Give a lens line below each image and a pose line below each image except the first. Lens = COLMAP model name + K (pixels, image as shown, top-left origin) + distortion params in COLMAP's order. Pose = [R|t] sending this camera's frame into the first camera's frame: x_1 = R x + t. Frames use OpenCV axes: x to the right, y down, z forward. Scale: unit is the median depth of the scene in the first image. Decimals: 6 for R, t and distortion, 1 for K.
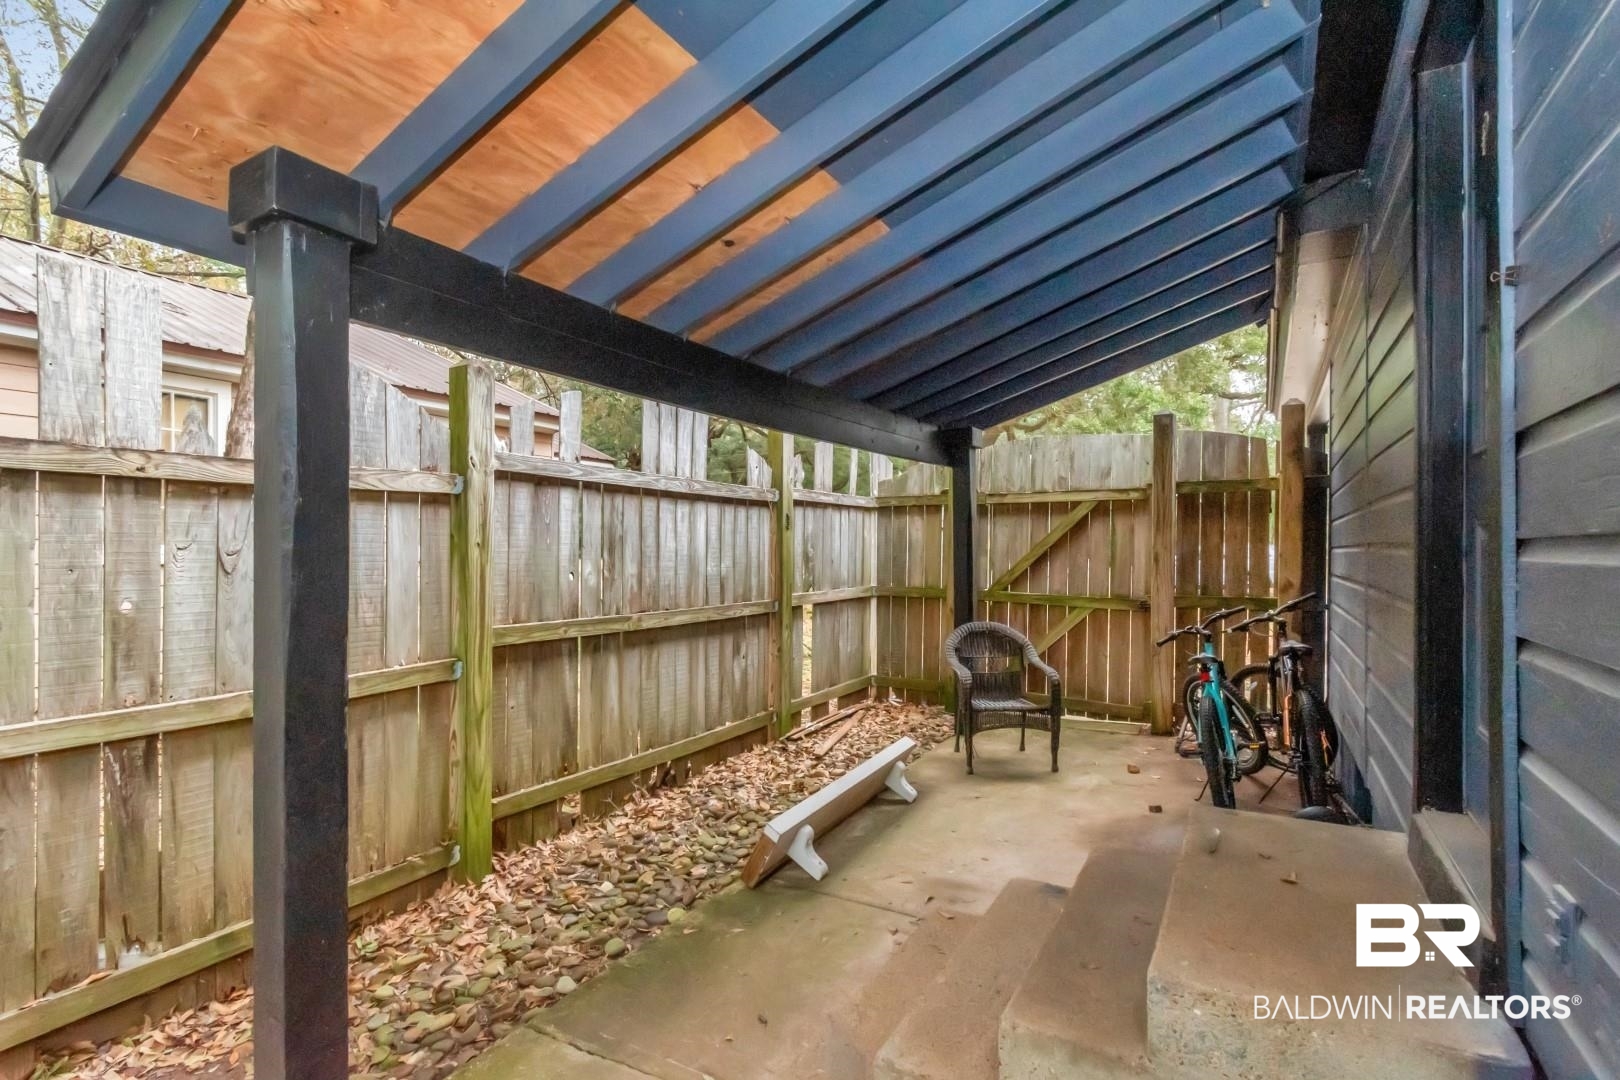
lens RADIAL K [[780.9, 0, 814.8], [0, 780.9, 532.4], [0, 0, 1]] dist [0.003823, -0.006774]
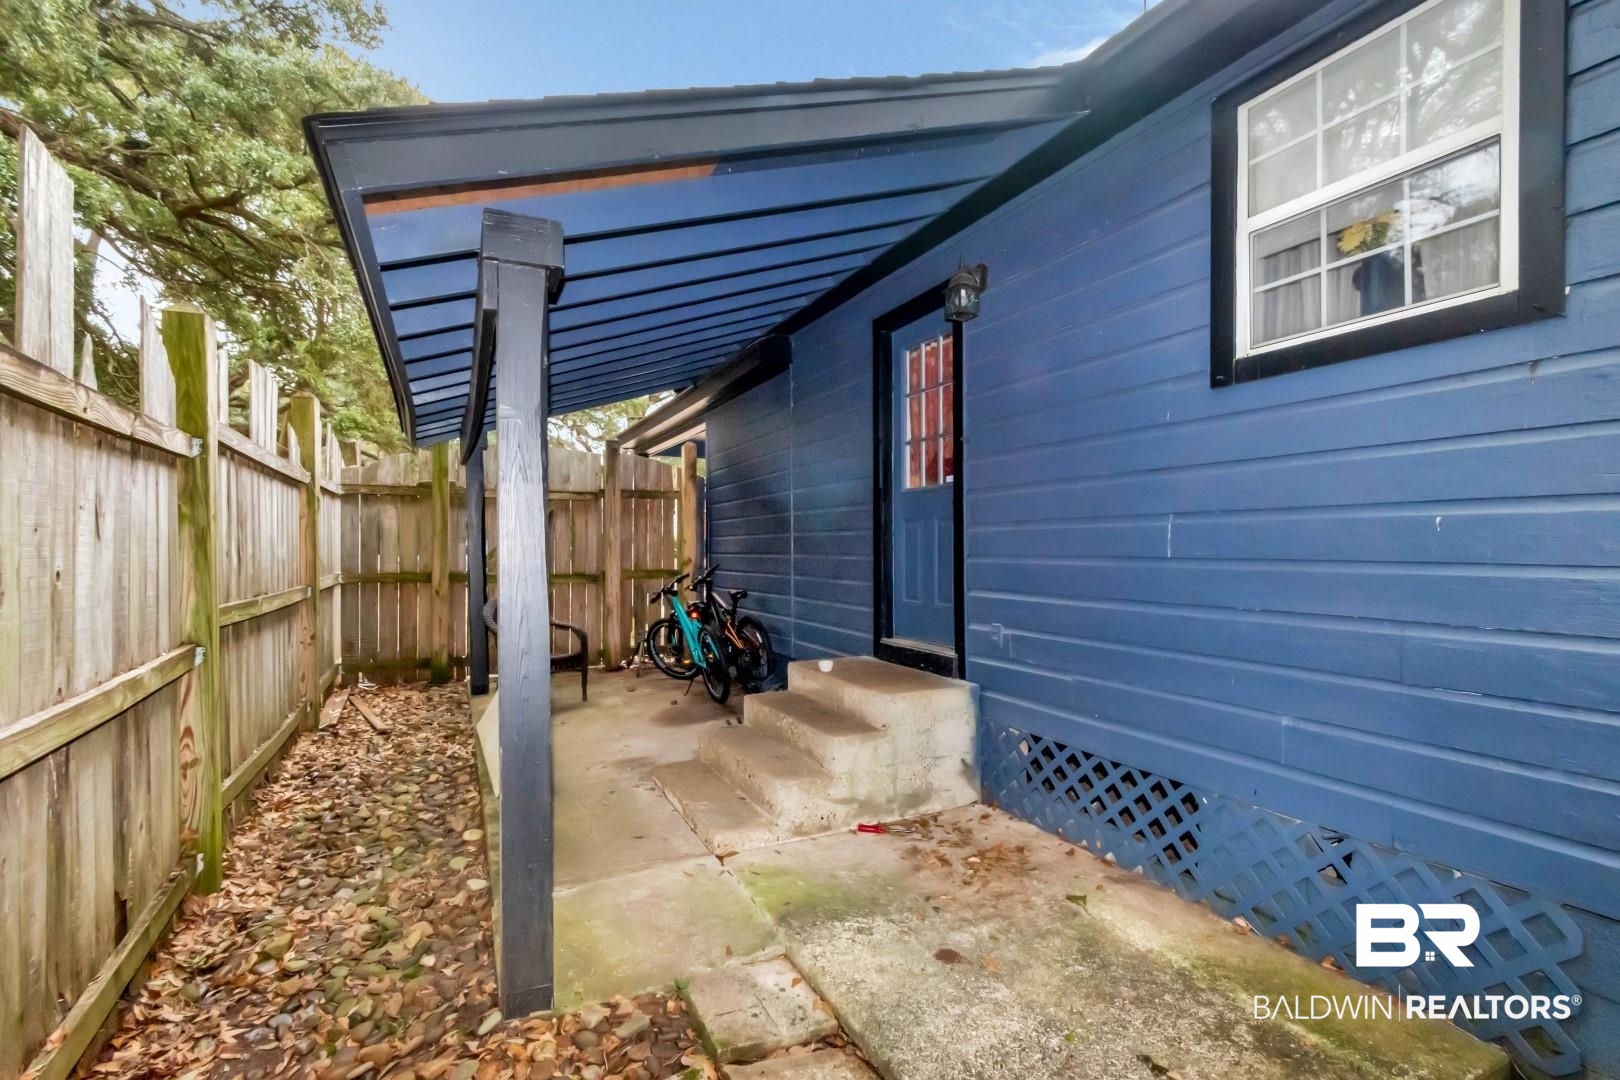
lens RADIAL K [[739.4, 0, 832.4], [0, 739.4, 521.4], [0, 0, 1]] dist [0.001991, 0.000158]
pose [[0.536912, 0.029401, 0.843125, -0.544949], [-0.015221, 0.999567, -0.025164, 0.024368], [-0.843501, 0.000678, 0.537128, -0.037304]]
